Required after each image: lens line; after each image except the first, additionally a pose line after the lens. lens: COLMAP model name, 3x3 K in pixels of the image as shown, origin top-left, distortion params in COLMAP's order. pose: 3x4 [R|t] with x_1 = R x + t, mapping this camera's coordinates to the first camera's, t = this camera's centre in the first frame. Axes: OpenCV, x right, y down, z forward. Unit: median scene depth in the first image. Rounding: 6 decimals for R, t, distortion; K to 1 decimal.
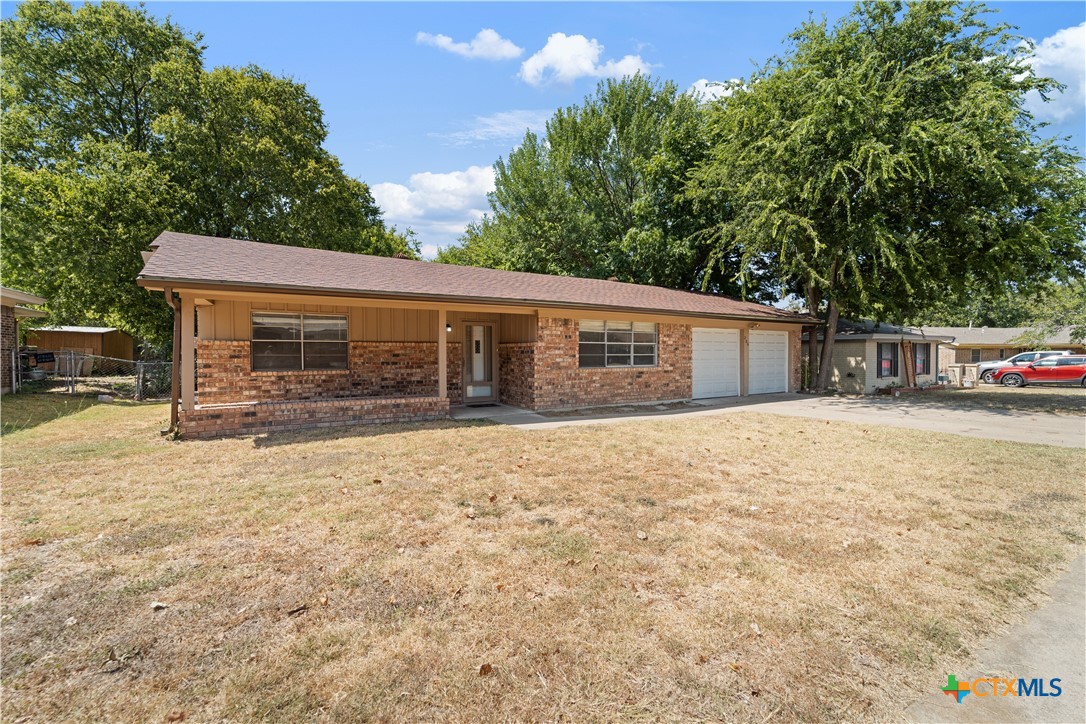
lens RADIAL K [[446.6, 0, 543.2], [0, 446.6, 360.9], [0, 0, 1]] dist [0.000097, -0.000419]
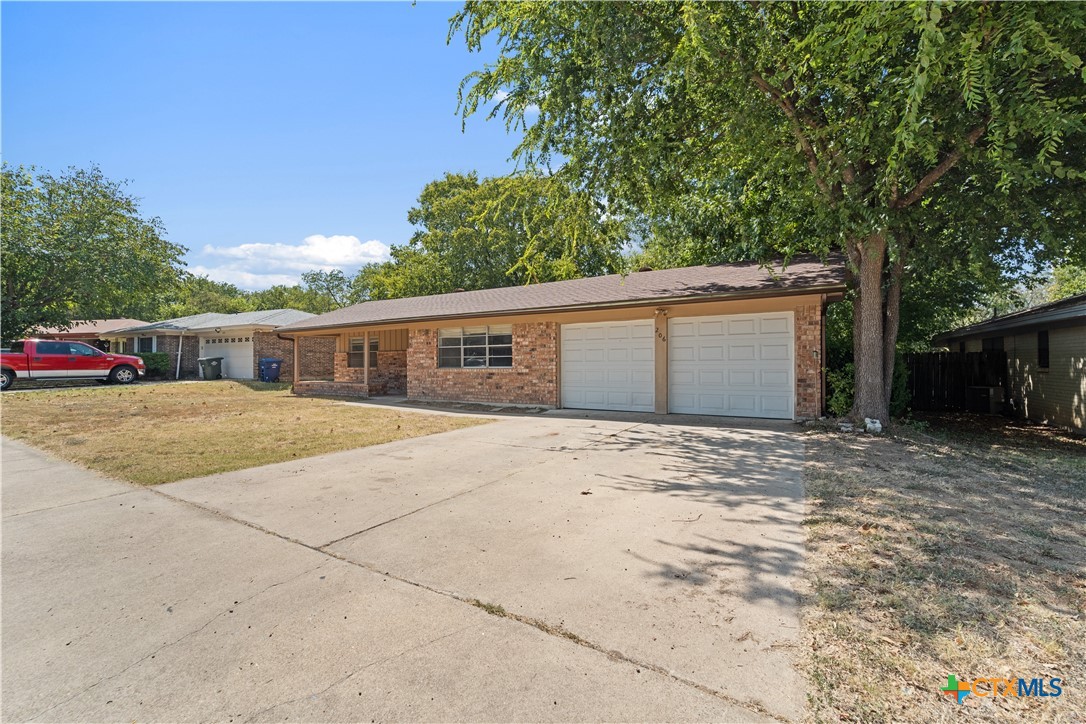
lens RADIAL K [[446.6, 0, 543.5], [0, 446.6, 361.9], [0, 0, 1]] dist [0.000097, -0.000419]
pose [[0.500741, -0.002160, -0.865595, 1.186694], [-0.005437, 0.999969, -0.005640, 0.003756], [0.865580, 0.007530, 0.500714, 0.589965]]
